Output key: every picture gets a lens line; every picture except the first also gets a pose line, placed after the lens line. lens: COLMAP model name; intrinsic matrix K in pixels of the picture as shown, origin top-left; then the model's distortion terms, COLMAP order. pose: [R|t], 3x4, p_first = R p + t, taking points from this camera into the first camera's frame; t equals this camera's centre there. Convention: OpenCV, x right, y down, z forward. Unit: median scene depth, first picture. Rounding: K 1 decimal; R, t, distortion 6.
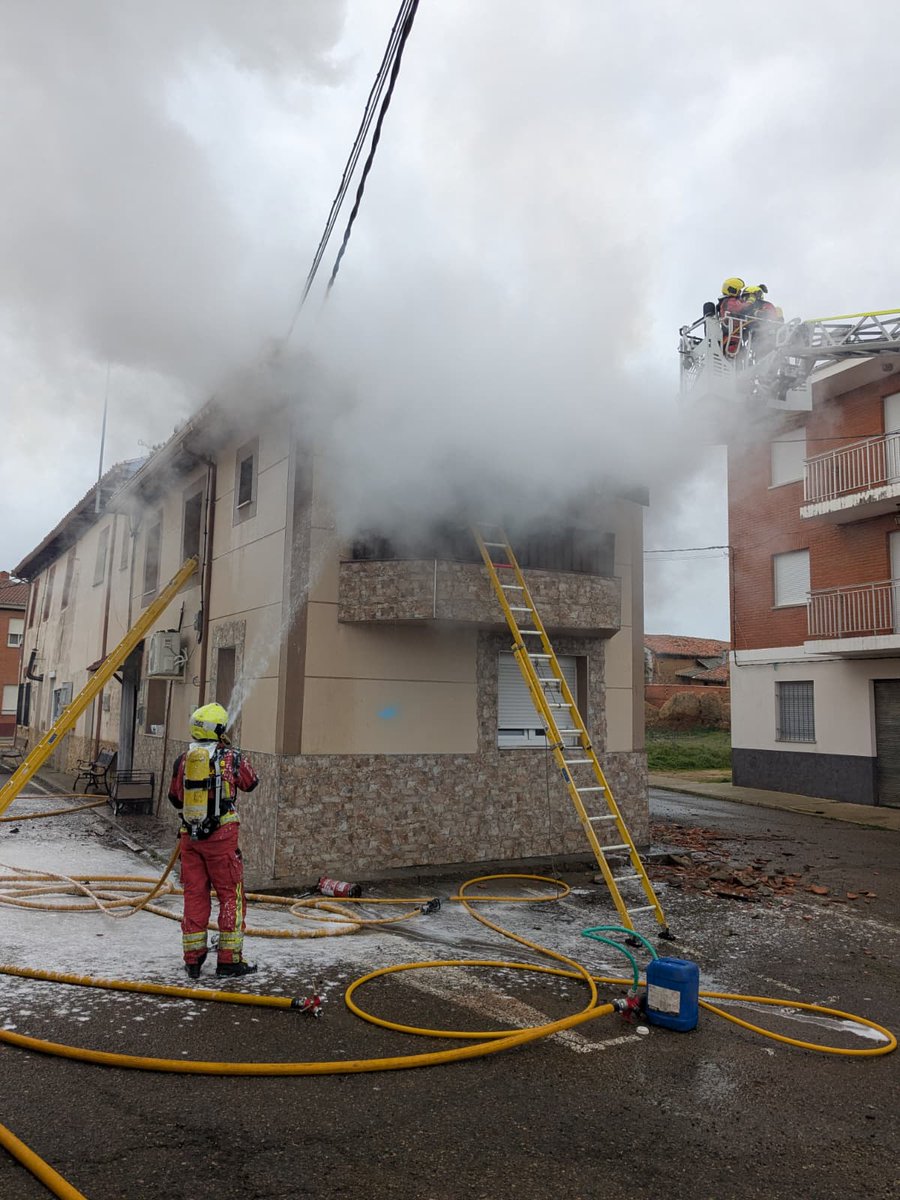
lens RADIAL K [[963.5, 0, 454.1], [0, 963.5, 569.7], [0, 0, 1]] dist [0.075047, -0.067736]
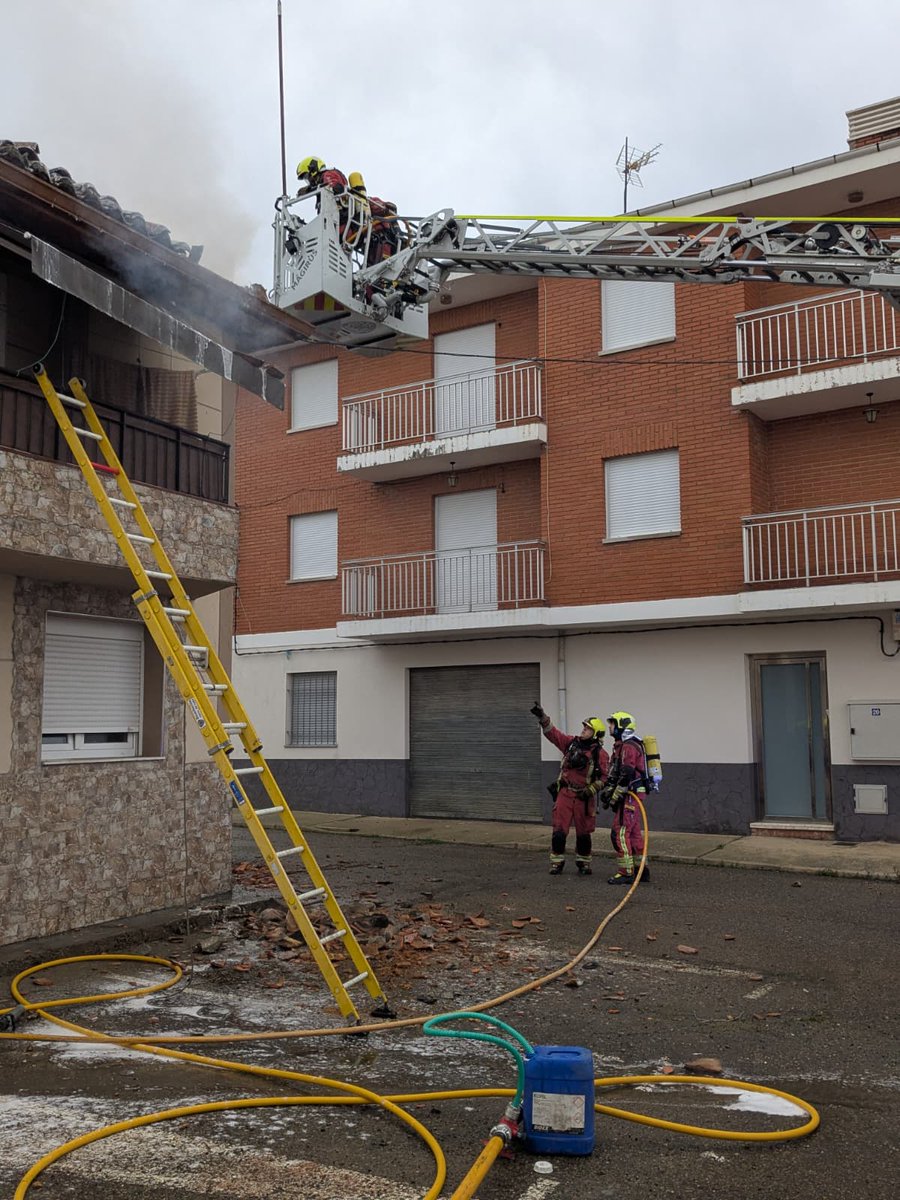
lens RADIAL K [[1176.2, 0, 452.9], [0, 1176.2, 594.6], [0, 0, 1]] dist [0.042464, 0.000000]
pose [[0.839303, 0.035468, 0.542506, -0.144837], [-0.054084, 0.998367, 0.018402, 0.043420], [-0.540967, -0.044786, 0.839850, 0.198485]]
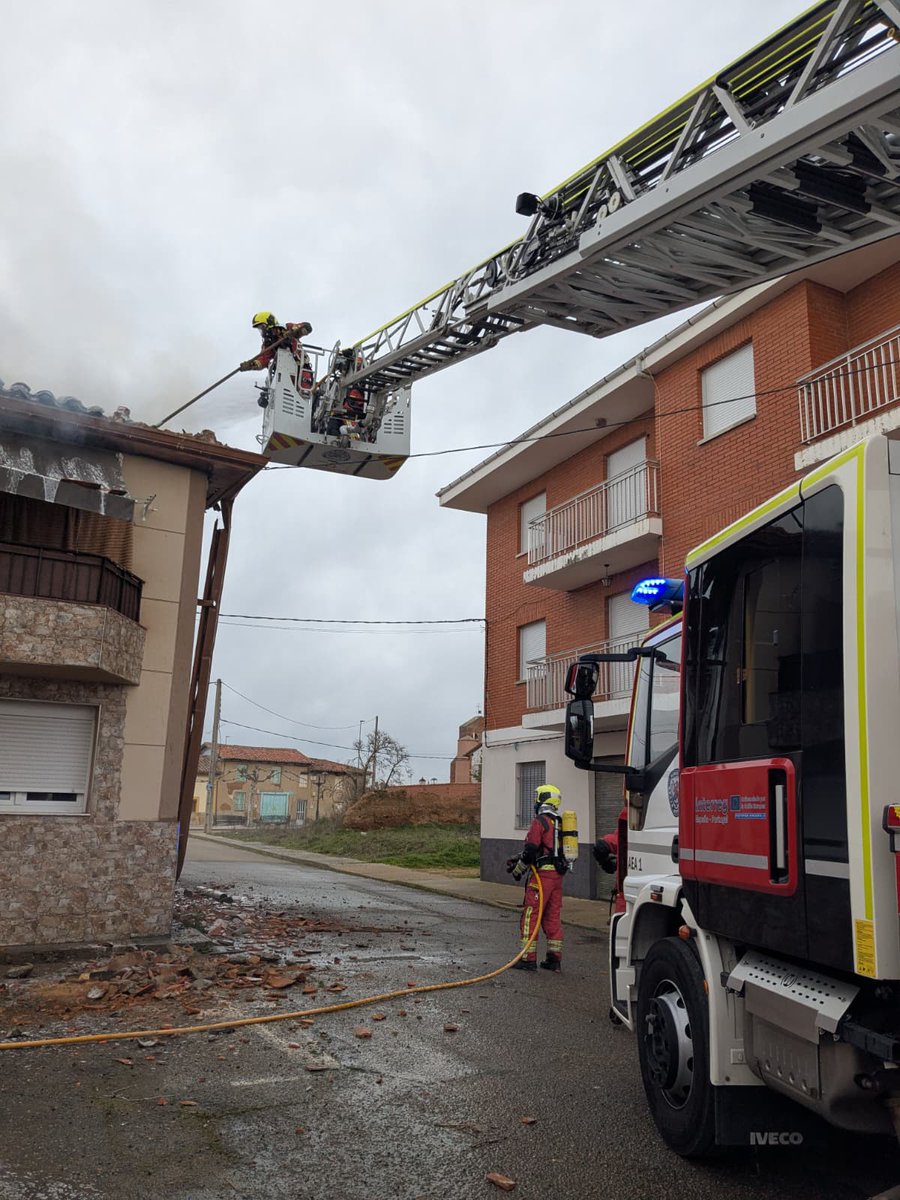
lens RADIAL K [[963.5, 0, 459.6], [0, 963.5, 602.5], [0, 0, 1]] dist [0.075047, -0.067736]
pose [[0.999571, 0.012988, 0.026262, 0.436426], [-0.010815, 0.996635, -0.081249, 0.066759], [-0.027229, 0.080930, 0.996348, 0.136827]]
